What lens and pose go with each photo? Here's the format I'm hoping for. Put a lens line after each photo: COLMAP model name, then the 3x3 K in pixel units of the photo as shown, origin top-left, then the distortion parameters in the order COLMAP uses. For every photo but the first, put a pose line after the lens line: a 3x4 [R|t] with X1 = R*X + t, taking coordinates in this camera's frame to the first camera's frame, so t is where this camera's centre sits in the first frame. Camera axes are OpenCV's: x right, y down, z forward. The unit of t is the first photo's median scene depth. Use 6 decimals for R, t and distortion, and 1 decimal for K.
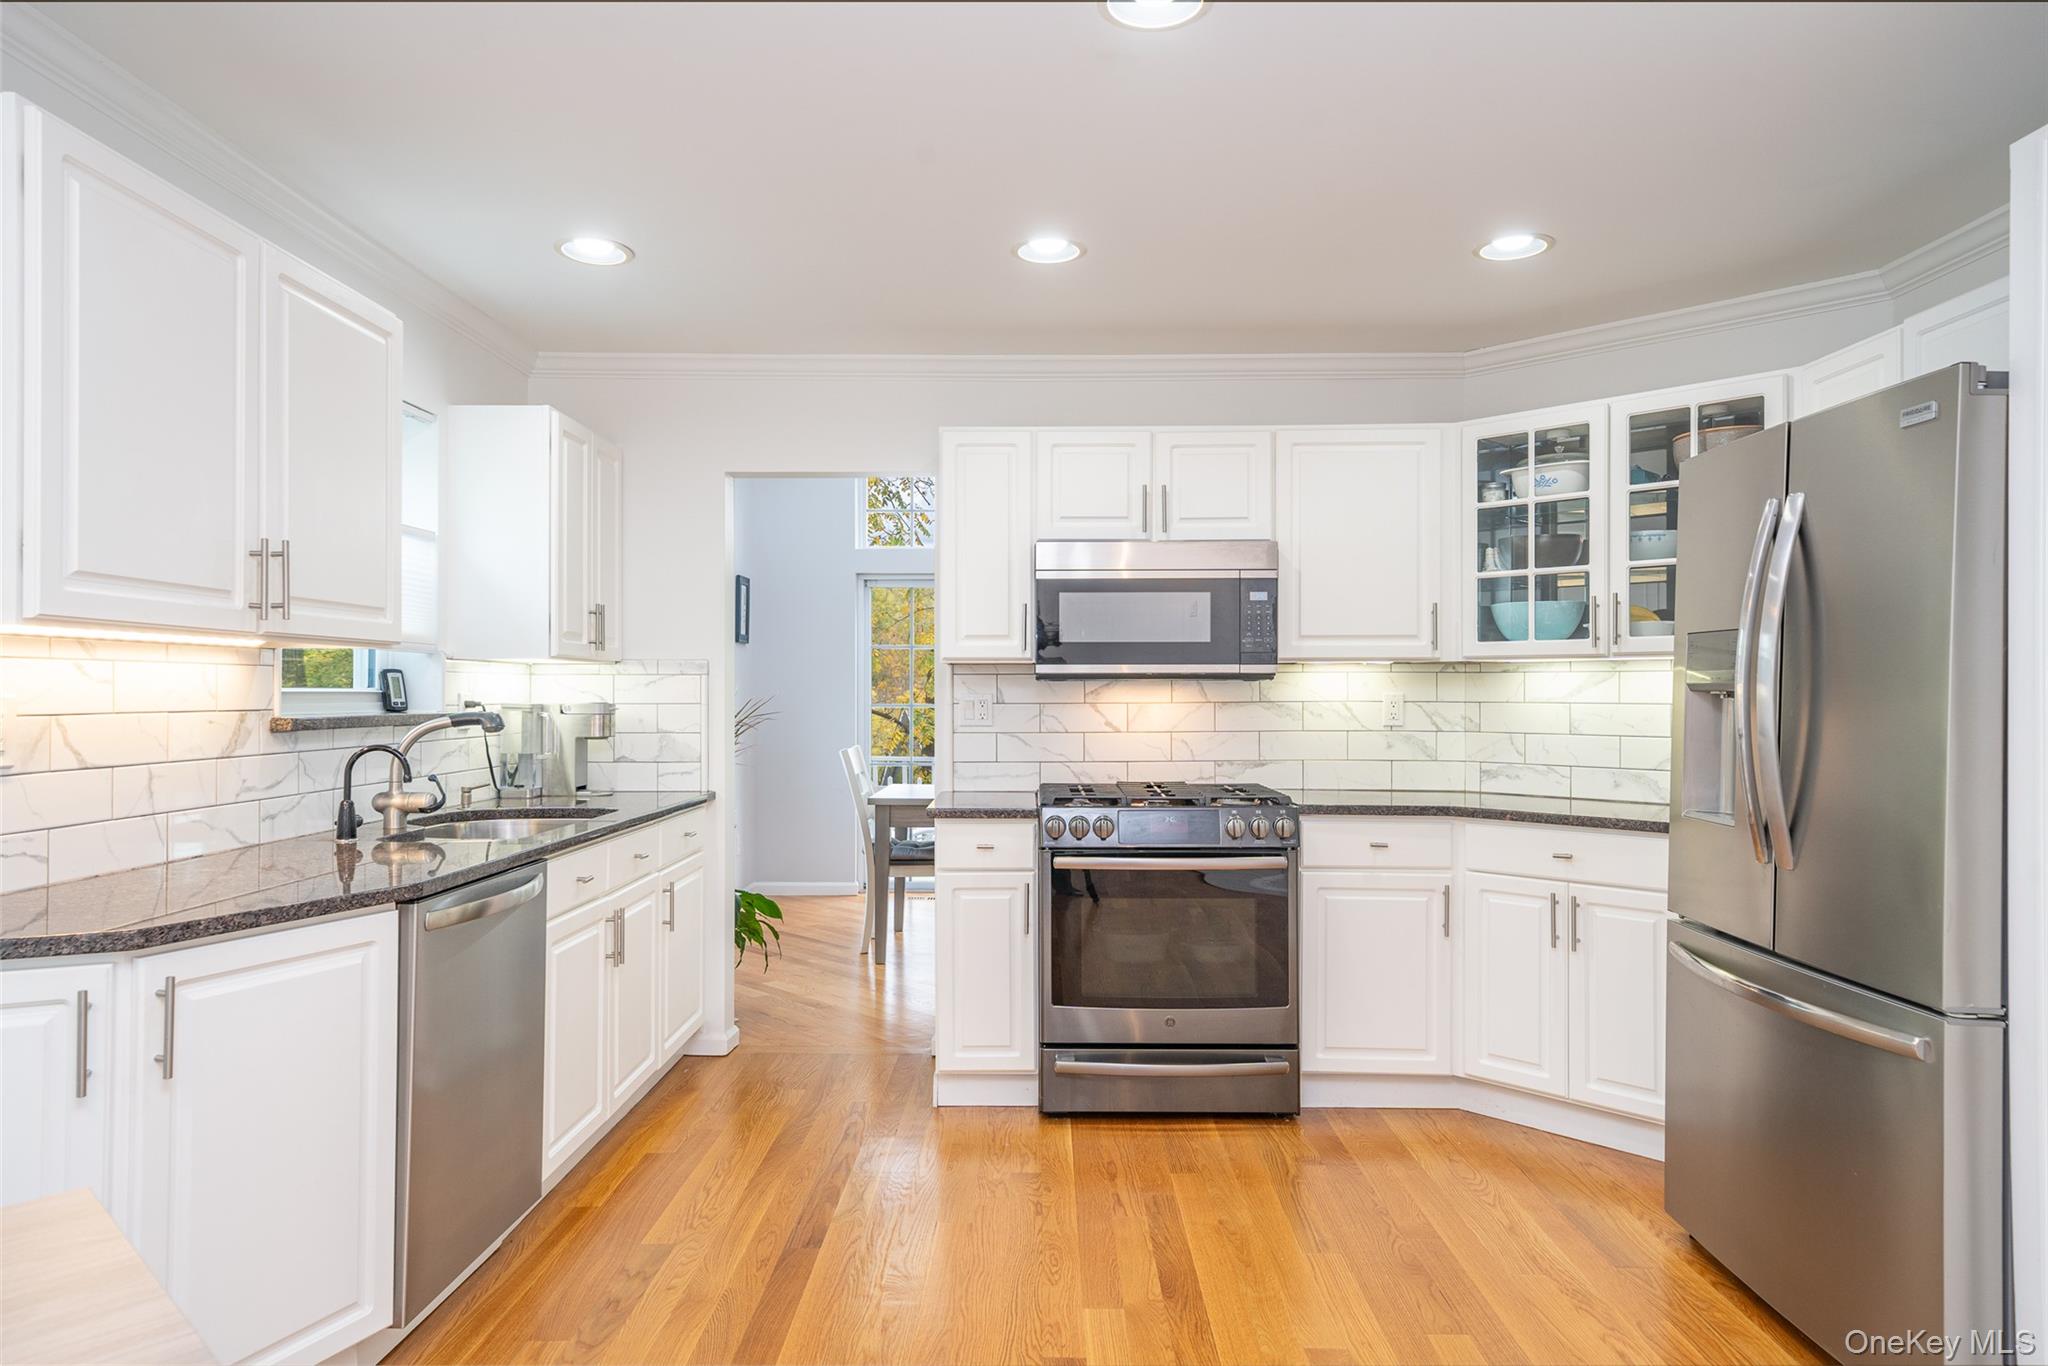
lens RADIAL K [[1293.7, 0, 1038.9], [0, 1293.7, 688.5], [0, 0, 1]] dist [0.022429, 0.000376]
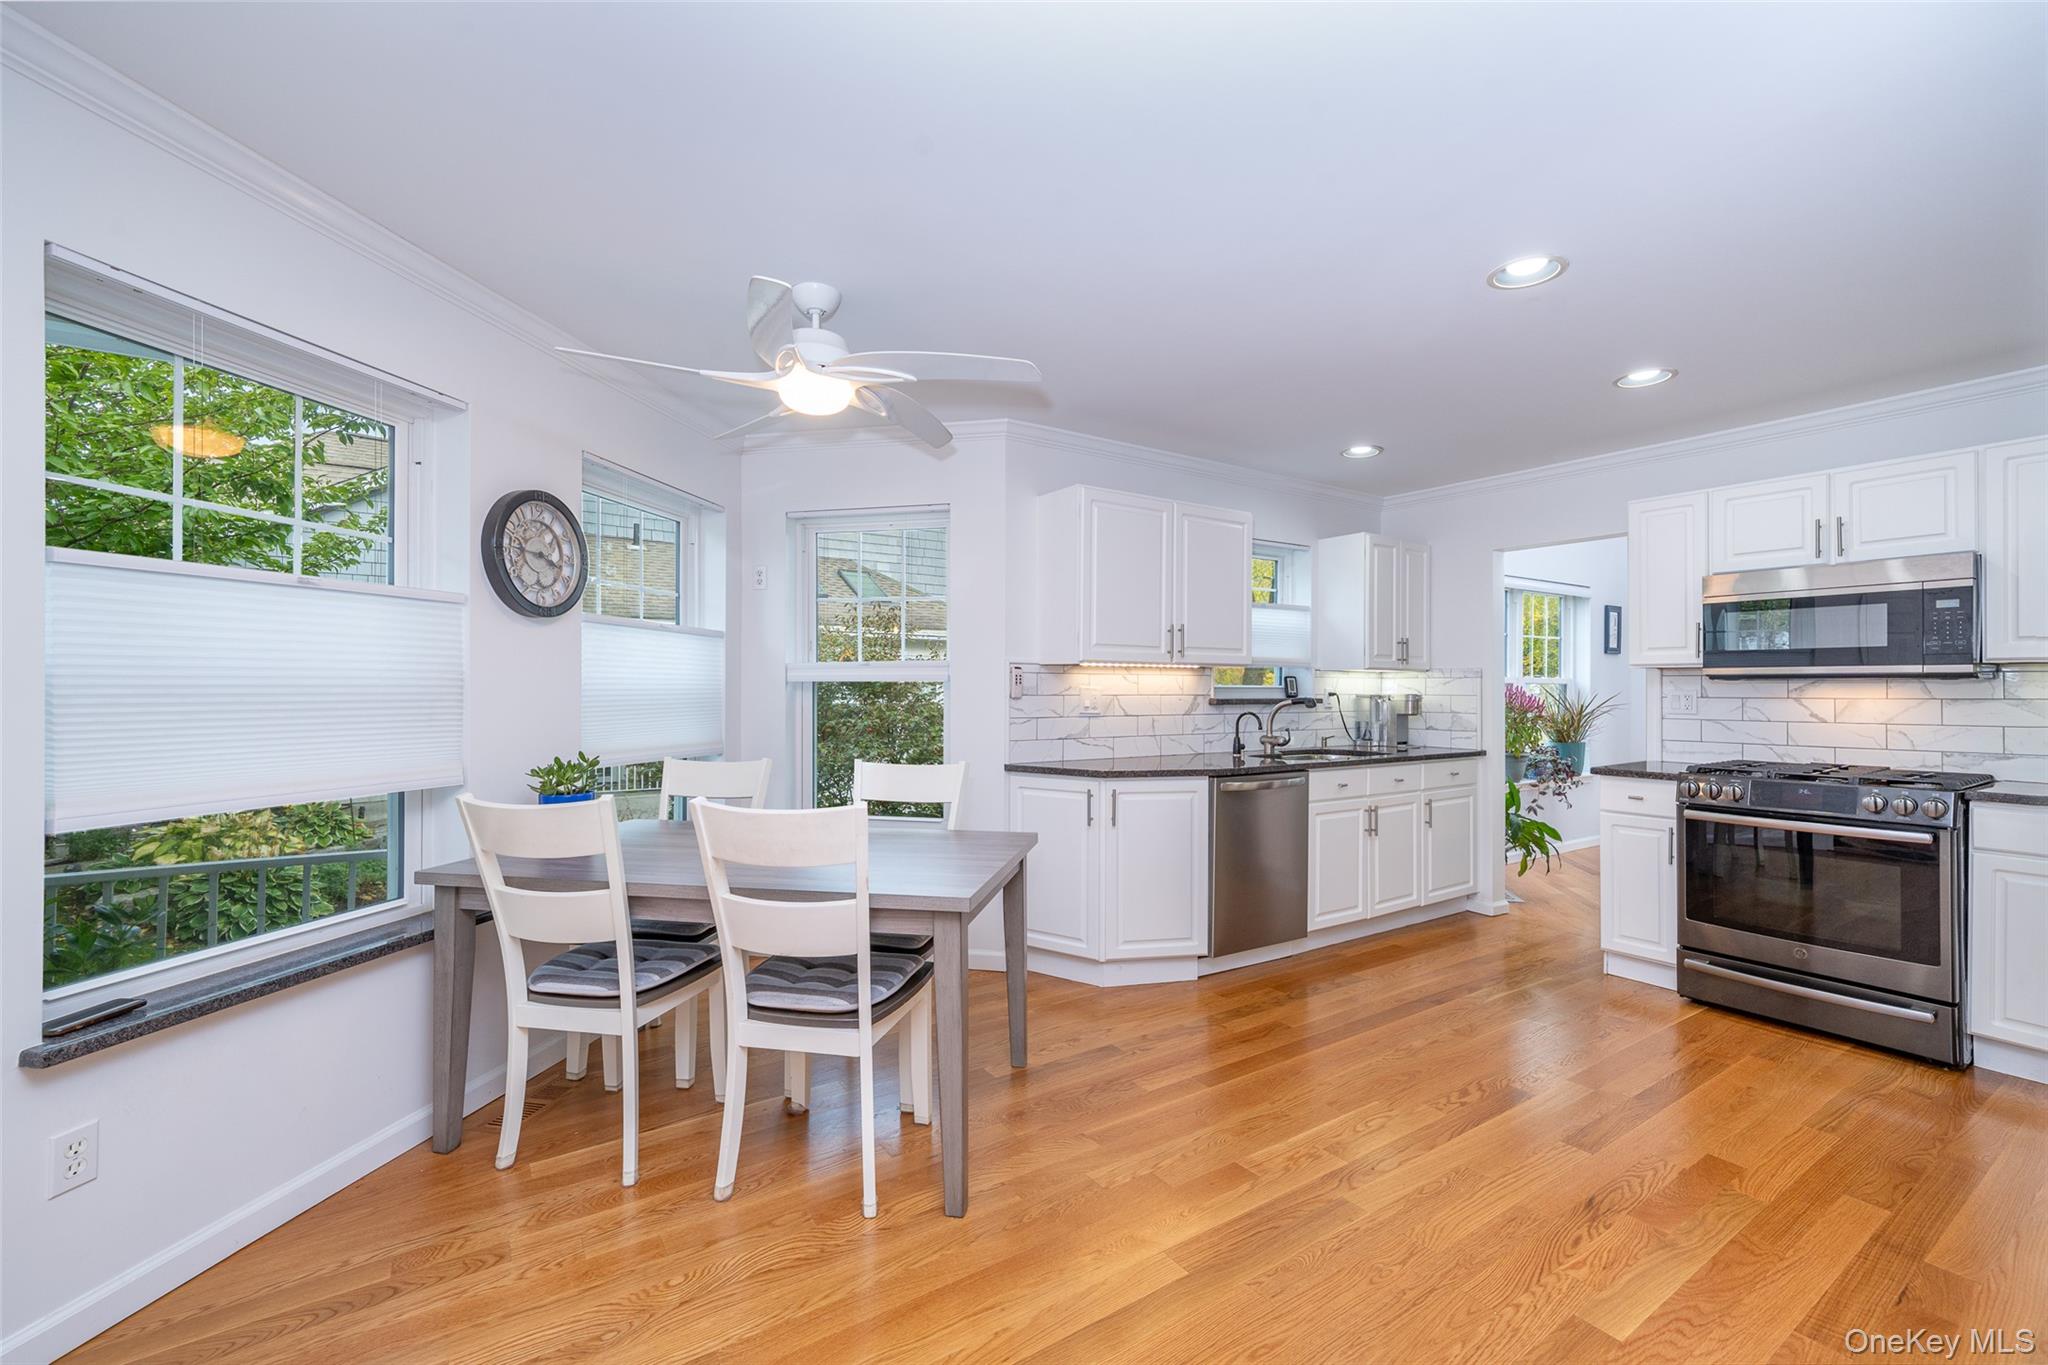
lens RADIAL K [[889.8, 0, 1019.3], [0, 889.8, 683.4], [0, 0, 1]] dist [0.008000, -0.000038]
pose [[0.551849, -0.002026, -0.833941, 0.391253], [-0.001984, 0.999991, -0.003743, 0.002009], [0.833941, 0.003720, 0.551840, -0.100855]]
